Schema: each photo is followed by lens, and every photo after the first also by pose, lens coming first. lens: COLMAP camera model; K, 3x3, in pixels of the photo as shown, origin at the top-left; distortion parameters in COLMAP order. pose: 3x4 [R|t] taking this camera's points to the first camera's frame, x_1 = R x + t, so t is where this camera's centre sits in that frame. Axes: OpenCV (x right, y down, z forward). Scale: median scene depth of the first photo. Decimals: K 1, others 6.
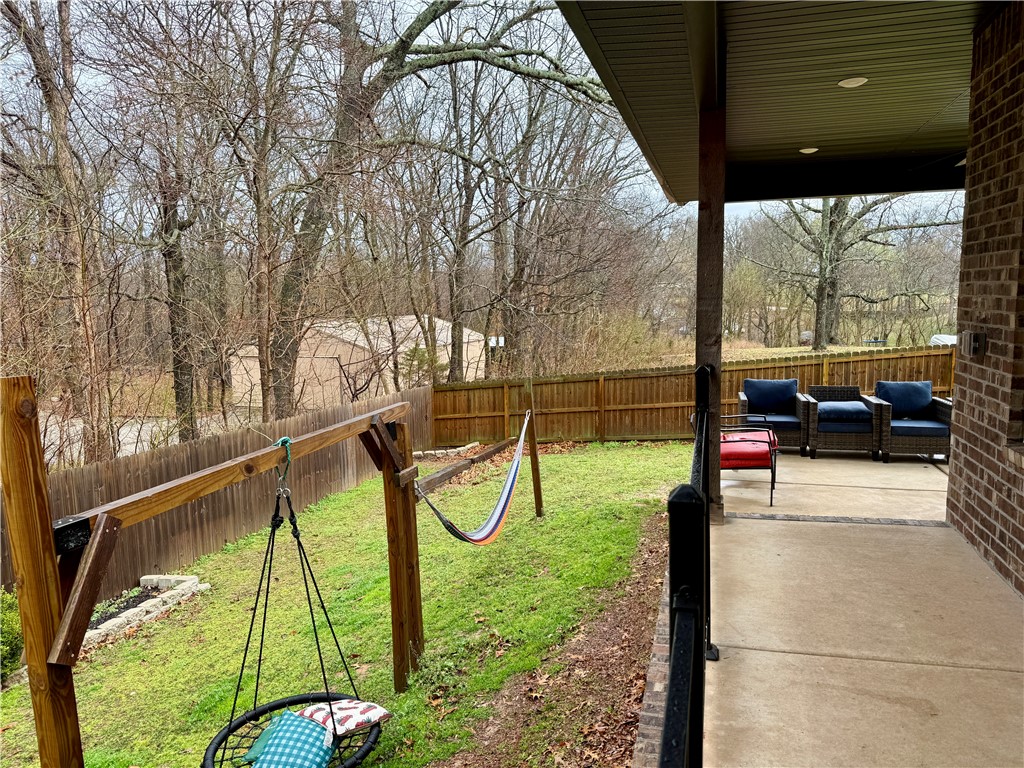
lens RADIAL K [[705.3, 0, 508.3], [0, 705.3, 388.3], [0, 0, 1]] dist [0.027516, -0.015800]
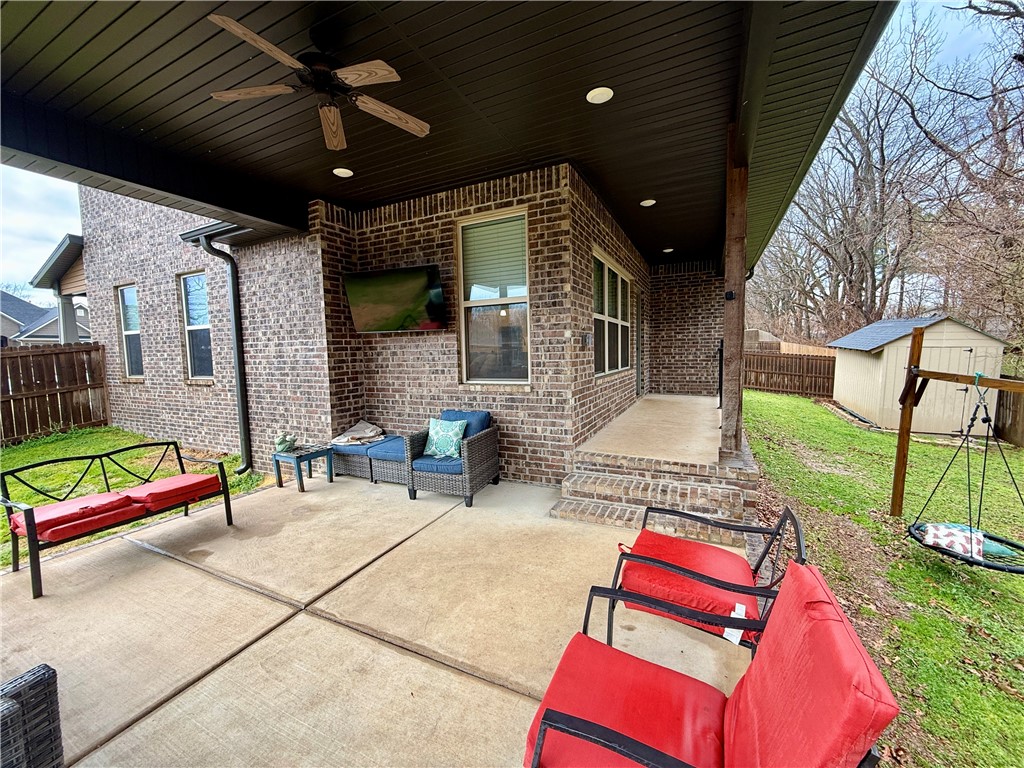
lens RADIAL K [[407.8, 0, 507.9], [0, 407.8, 386.8], [0, 0, 1]] dist [0.000747, 0.000006]
pose [[-0.983557, 0.021752, 0.179284, 0.149202], [0.060705, 0.974779, 0.214759, -0.043231], [-0.170090, 0.222111, -0.960071, 0.475975]]
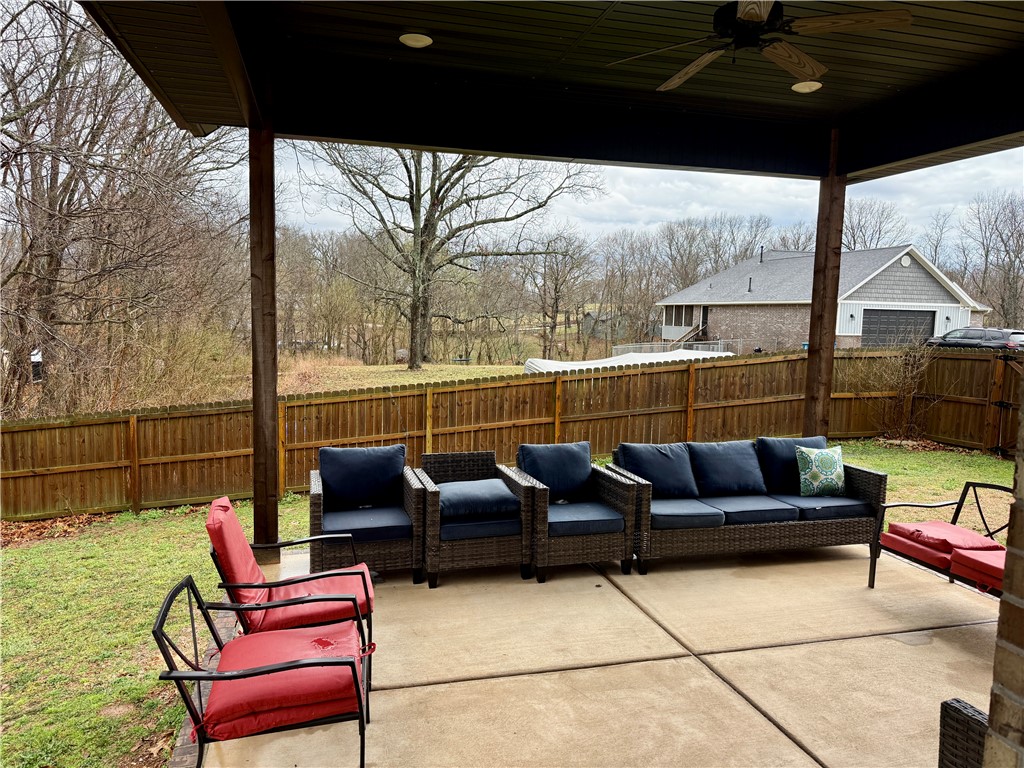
lens RADIAL K [[705.3, 0, 512.5], [0, 705.3, 382.9], [0, 0, 1]] dist [0.027516, -0.015800]
pose [[0.850133, -0.014228, 0.526376, 0.083263], [0.029384, 0.999359, -0.020445, -0.024948], [-0.525747, 0.032848, 0.850006, 0.214105]]
